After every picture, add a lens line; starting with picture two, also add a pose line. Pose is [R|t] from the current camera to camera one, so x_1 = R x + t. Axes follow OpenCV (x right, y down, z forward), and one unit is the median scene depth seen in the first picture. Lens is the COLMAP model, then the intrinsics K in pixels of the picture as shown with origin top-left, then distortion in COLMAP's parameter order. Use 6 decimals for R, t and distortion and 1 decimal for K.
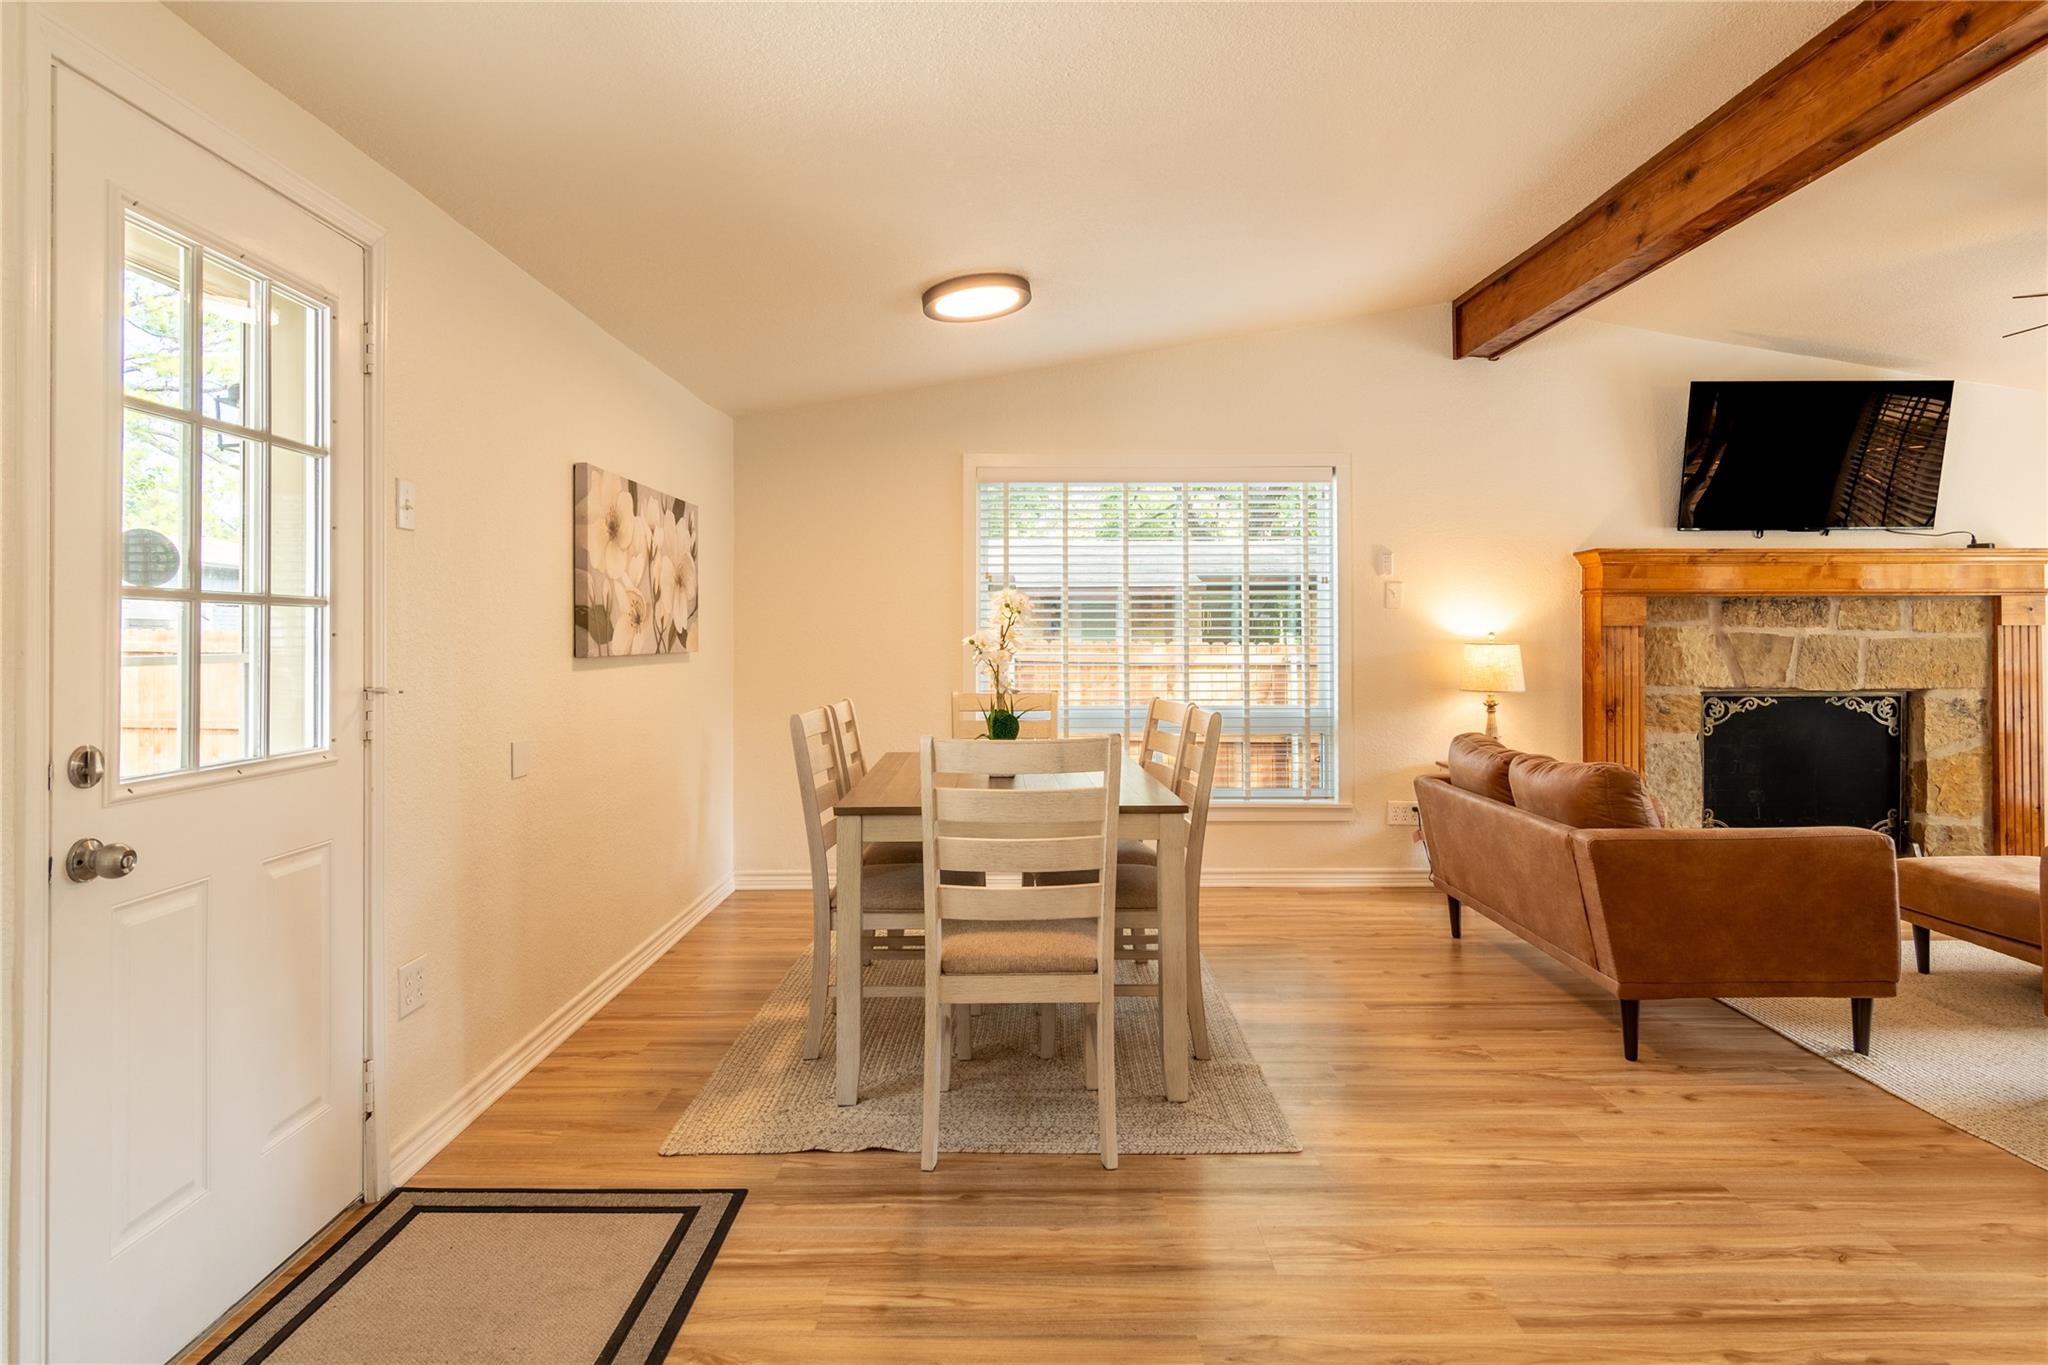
lens RADIAL K [[1142.9, 0, 1074.4], [0, 1142.9, 610.3], [0, 0, 1]] dist [0.000495, 0.000946]
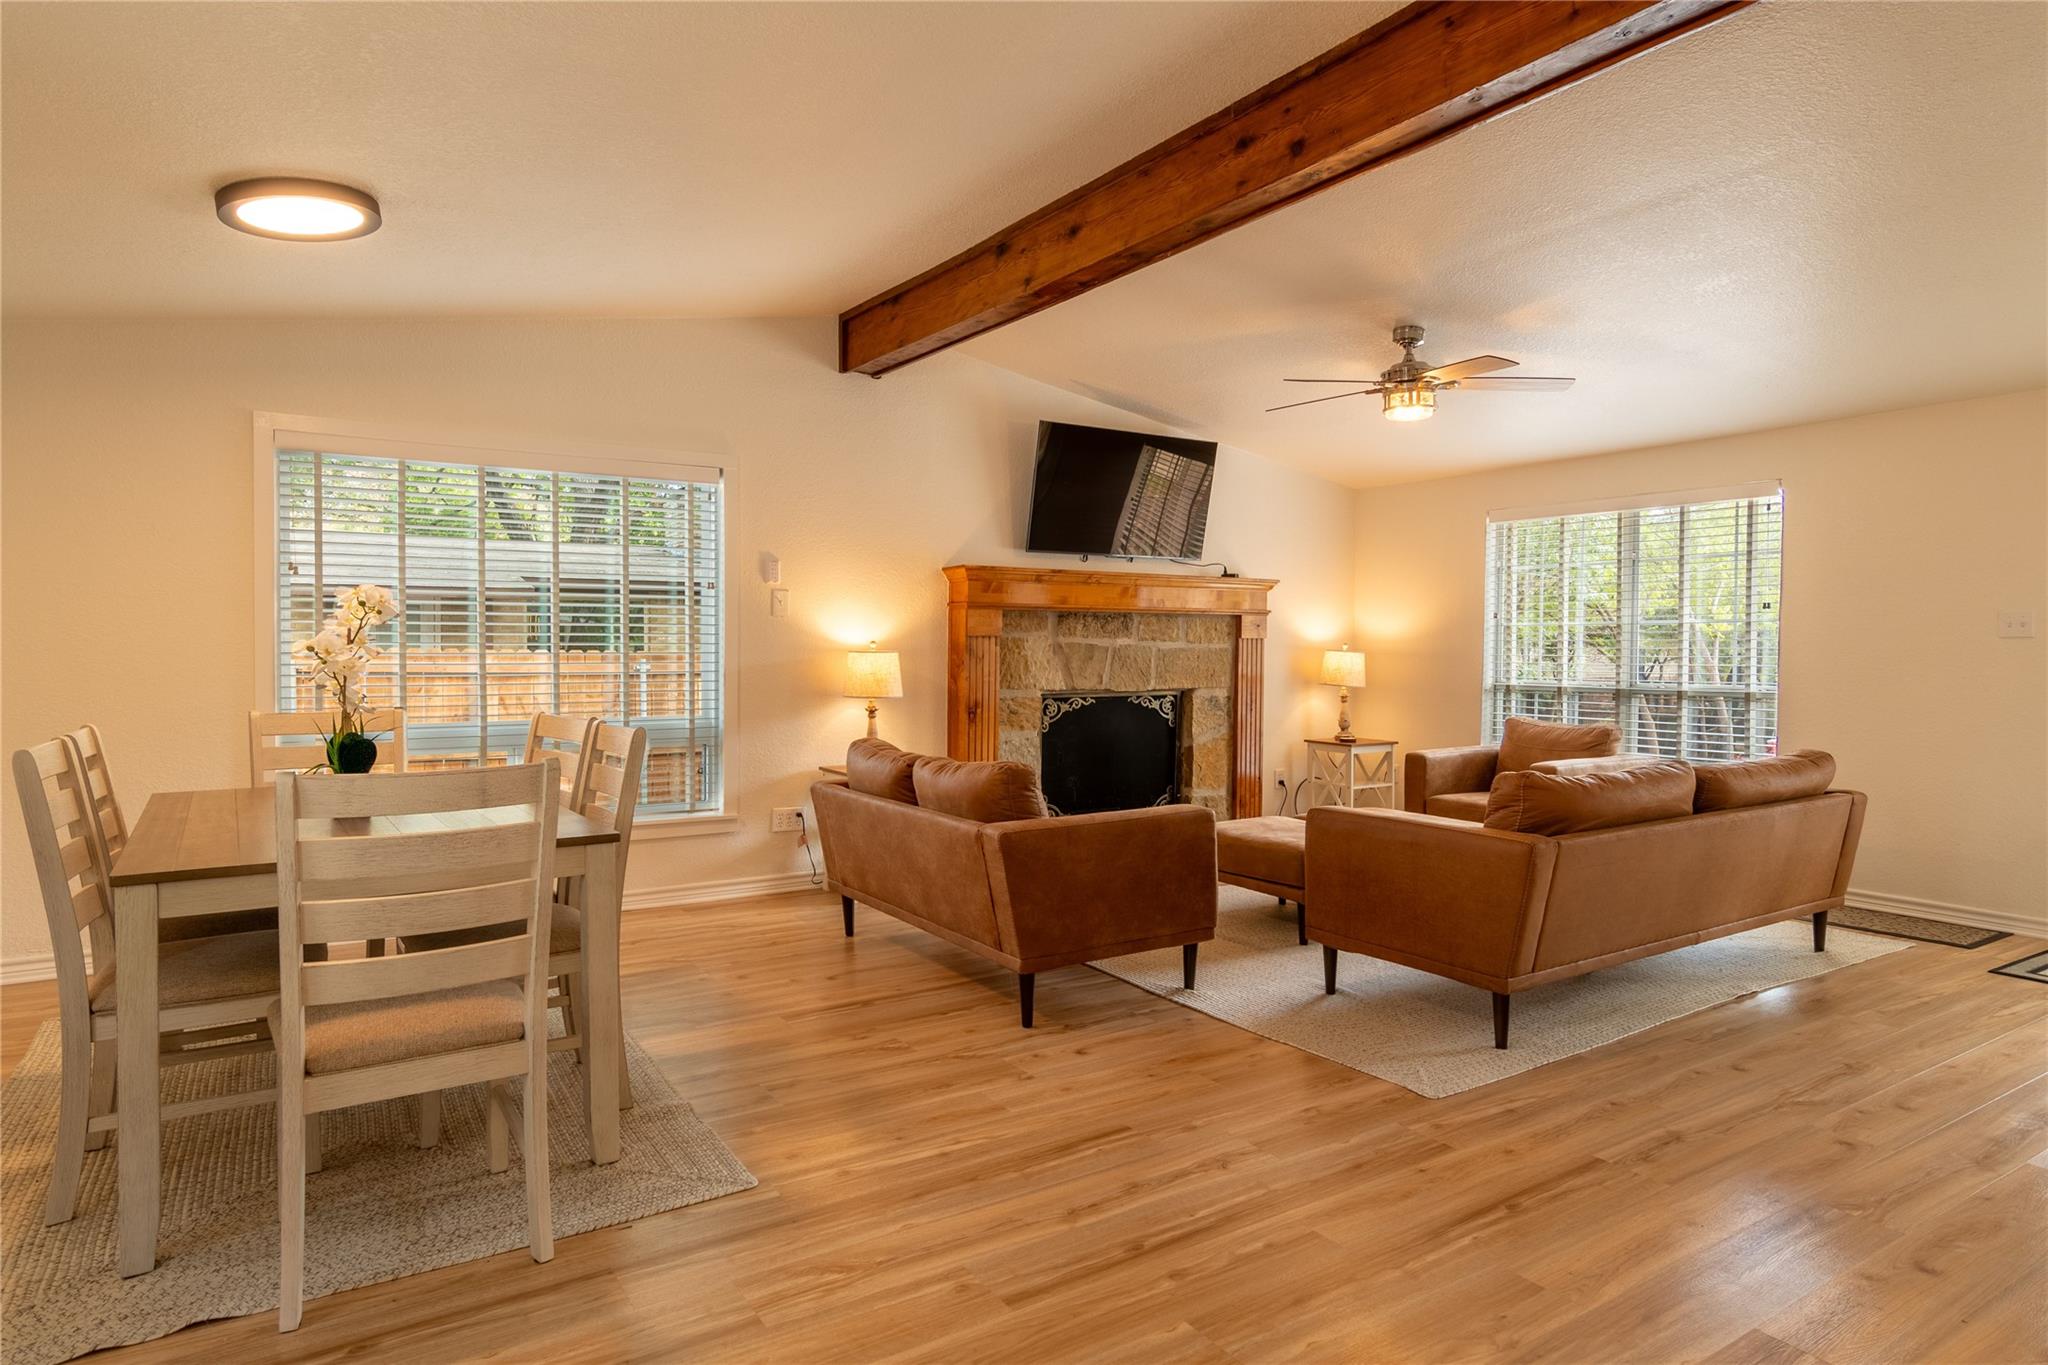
lens RADIAL K [[1119.9, 0, 1036.9], [0, 1119.9, 663.9], [0, 0, 1]] dist [-0.001780, 0.000165]
pose [[0.851460, -0.003831, 0.524406, -0.055940], [-0.017303, 0.999224, 0.035396, 0.001944], [-0.524134, -0.039212, 0.850732, 0.064722]]
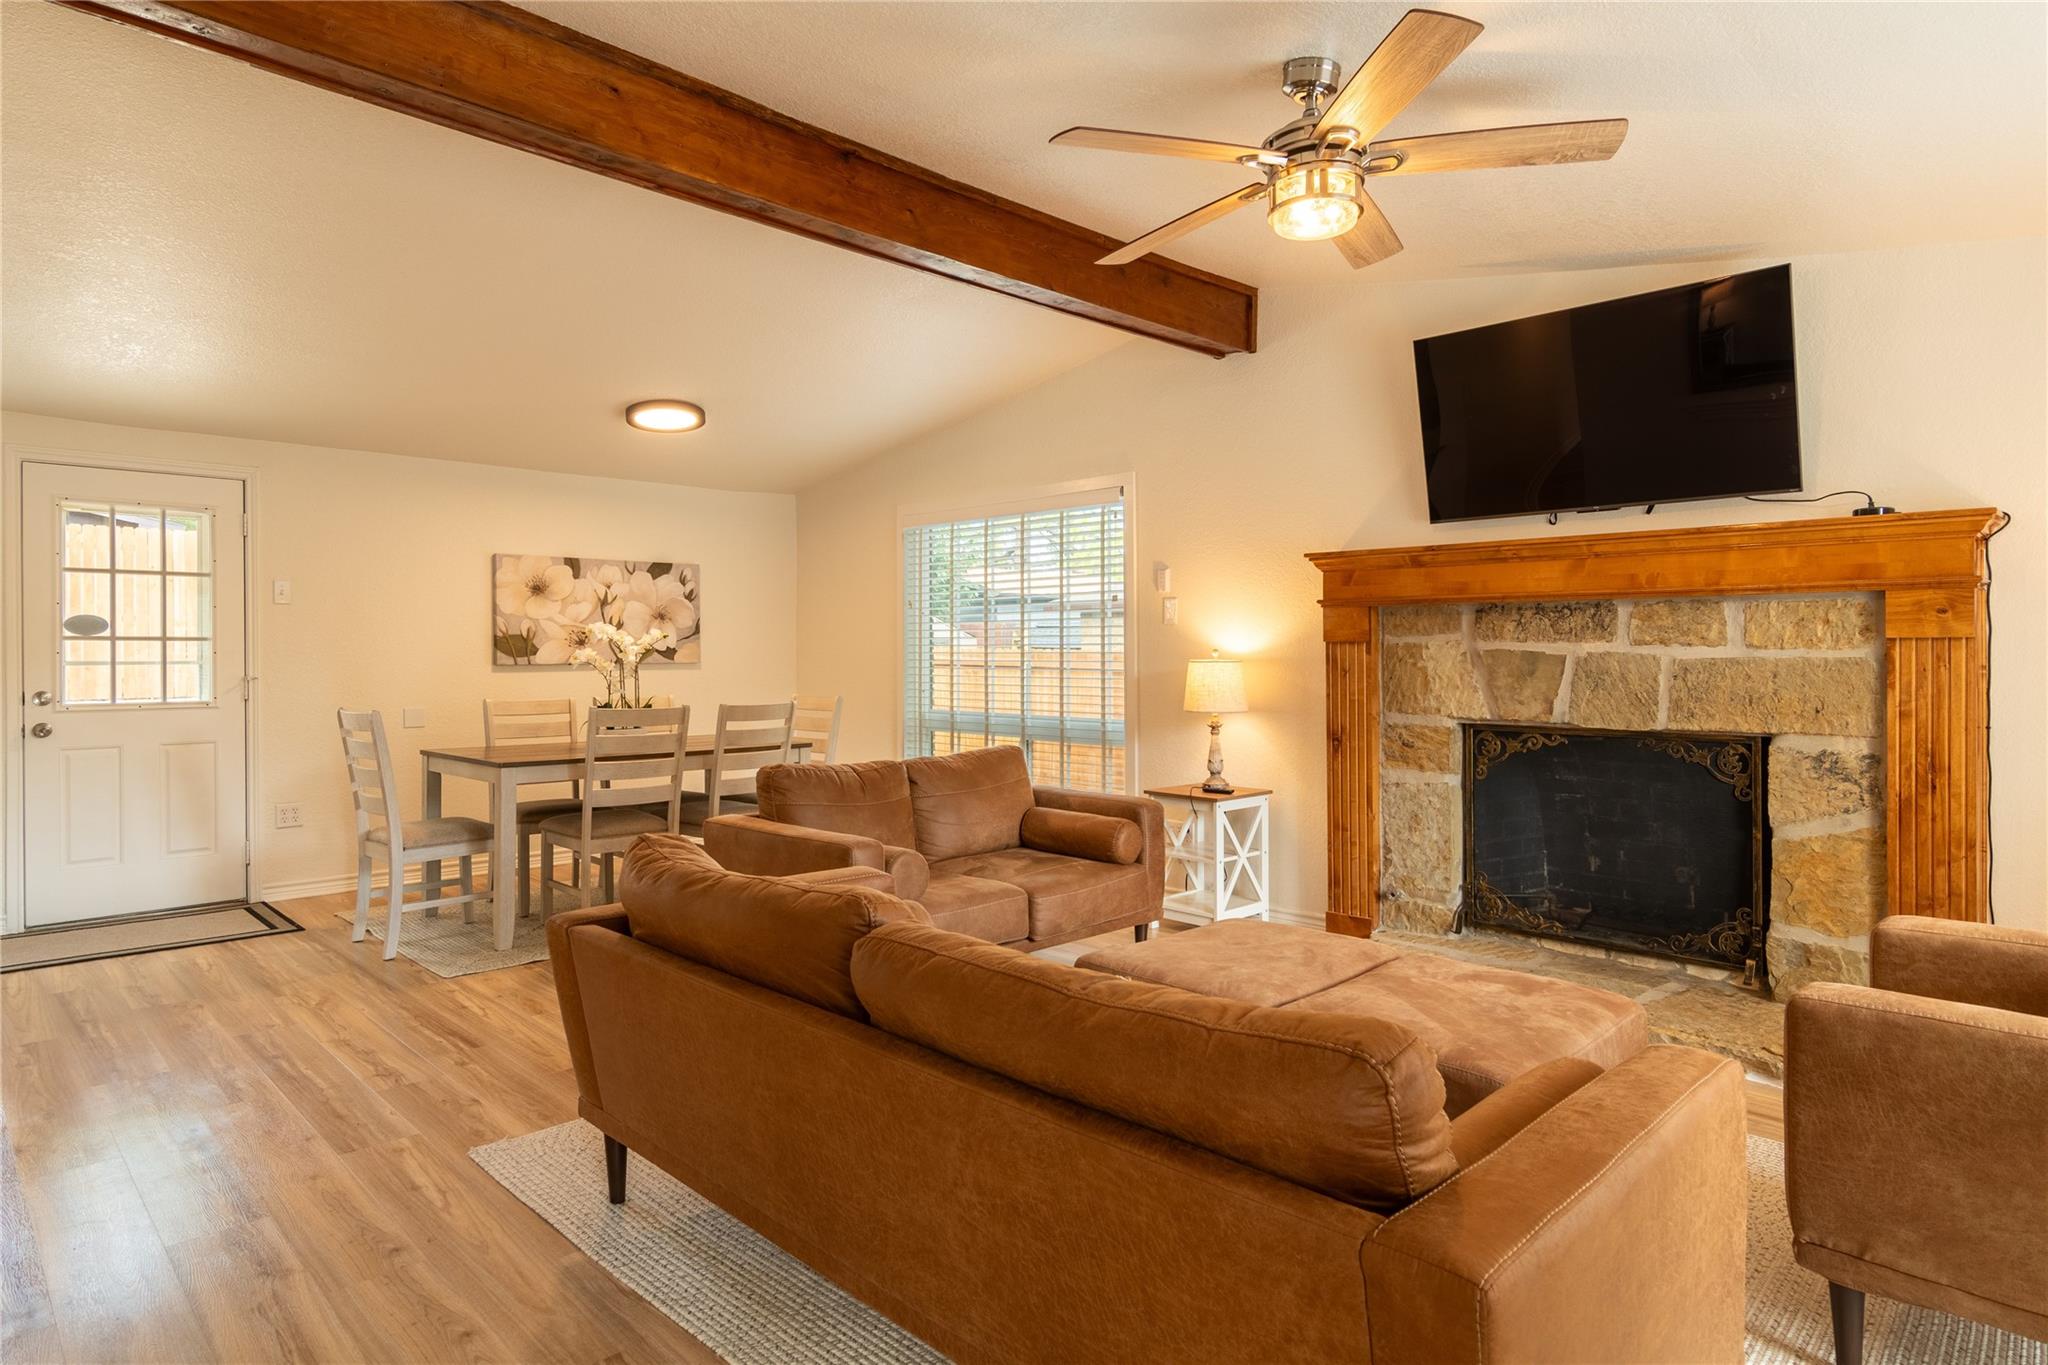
lens RADIAL K [[1175.7, 0, 1068.4], [0, 1175.7, 655.7], [0, 0, 1]] dist [0.000713, -0.000085]
pose [[0.704156, 0.003501, -0.710037, 1.223189], [0.016358, 0.999642, 0.021152, 0.002718], [0.709857, -0.026509, 0.703847, 0.295039]]
